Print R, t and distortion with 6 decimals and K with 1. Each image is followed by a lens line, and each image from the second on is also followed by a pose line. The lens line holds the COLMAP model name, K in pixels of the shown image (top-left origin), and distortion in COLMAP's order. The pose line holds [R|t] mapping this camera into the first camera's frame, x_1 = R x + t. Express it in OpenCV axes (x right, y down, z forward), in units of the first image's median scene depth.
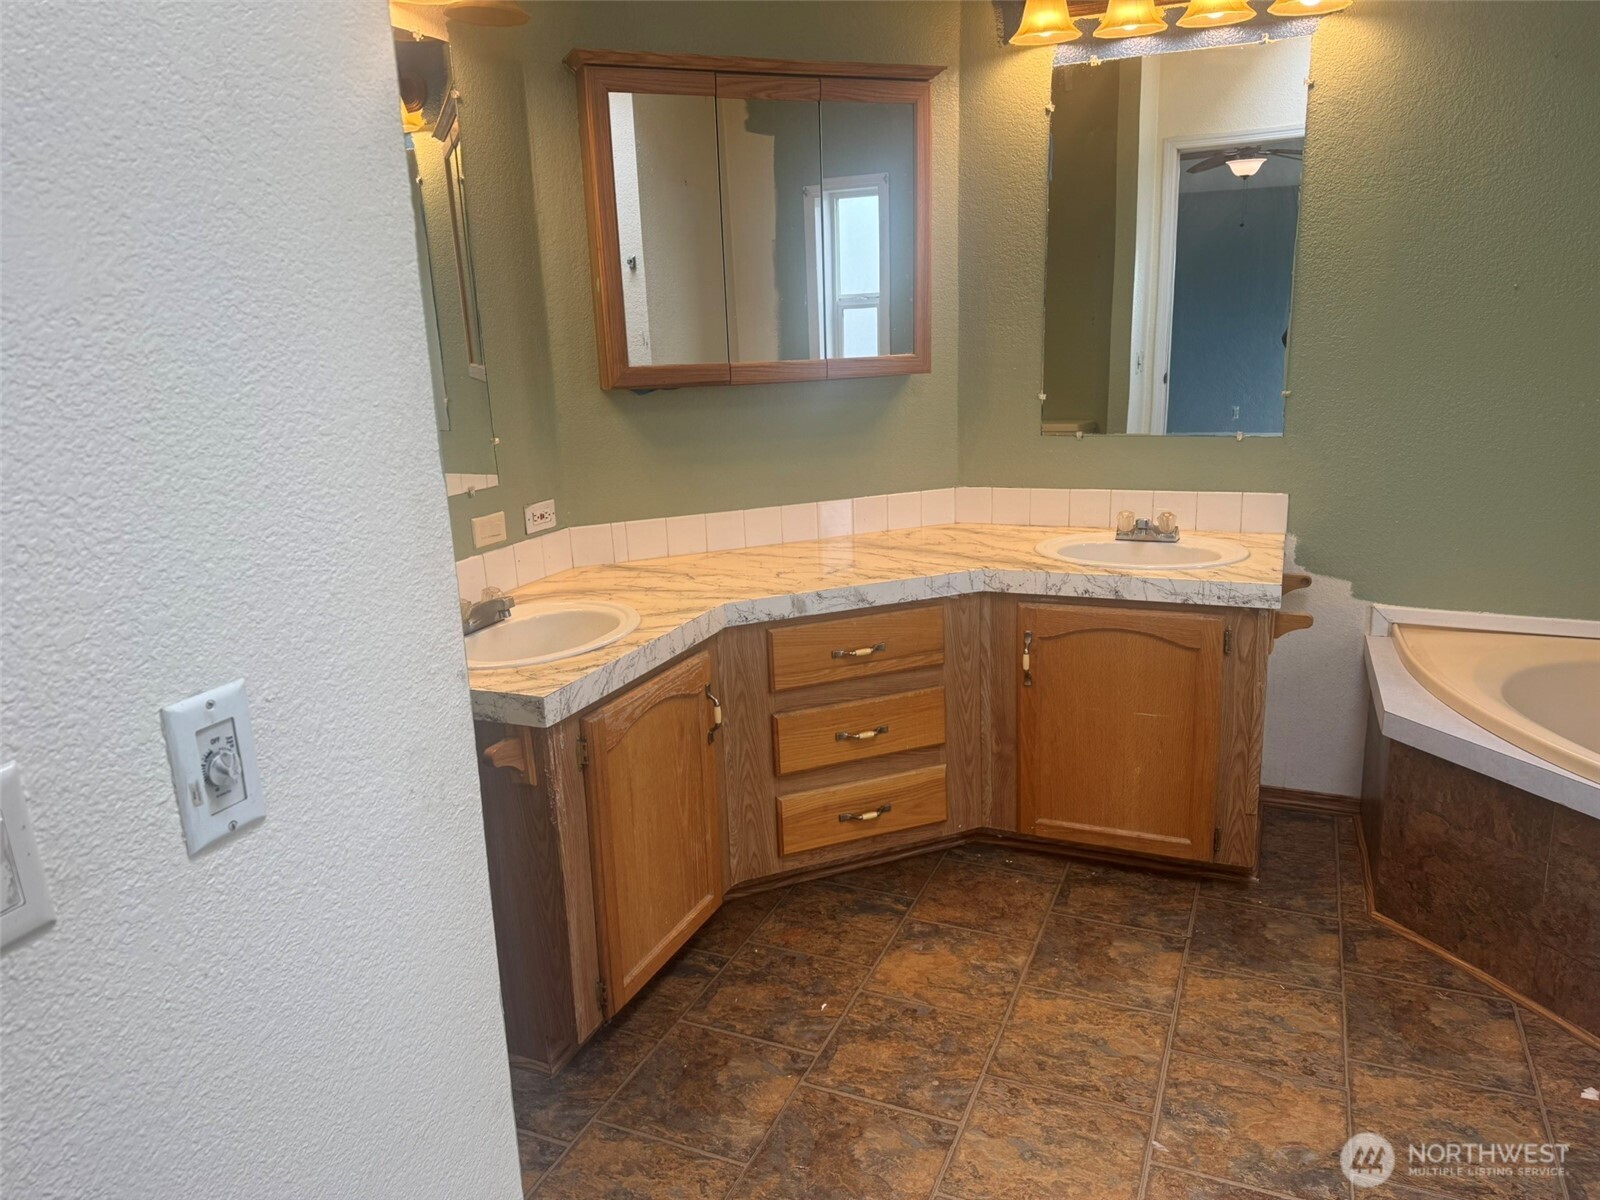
lens RADIAL K [[1094.8, 0, 794.7], [0, 1094.8, 592.6], [0, 0, 1]] dist [0.007409, -0.026431]
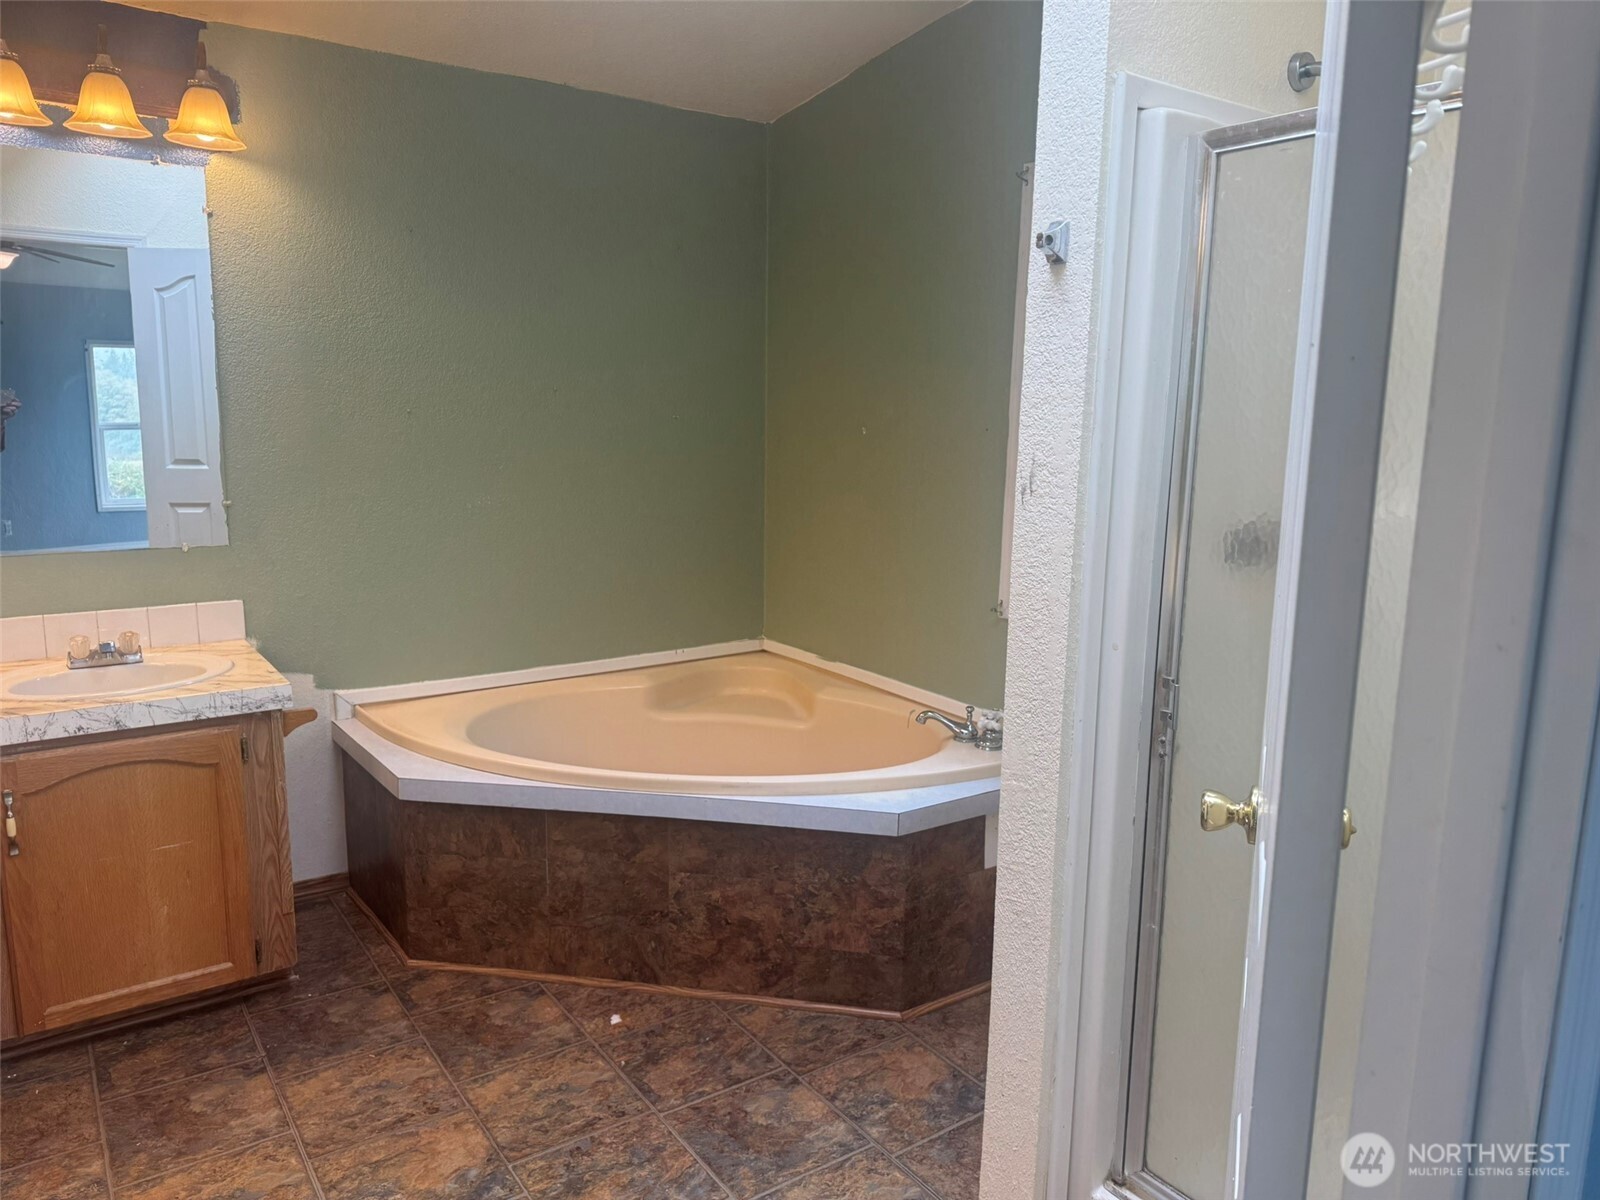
lens RADIAL K [[1094.8, 0, 794.7], [0, 1094.8, 592.6], [0, 0, 1]] dist [0.007409, -0.026431]
pose [[0.517584, -0.095330, 0.850305, -0.183770], [0.175899, 0.984403, 0.003294, -0.011197], [-0.837357, 0.147863, 0.526279, 0.032189]]
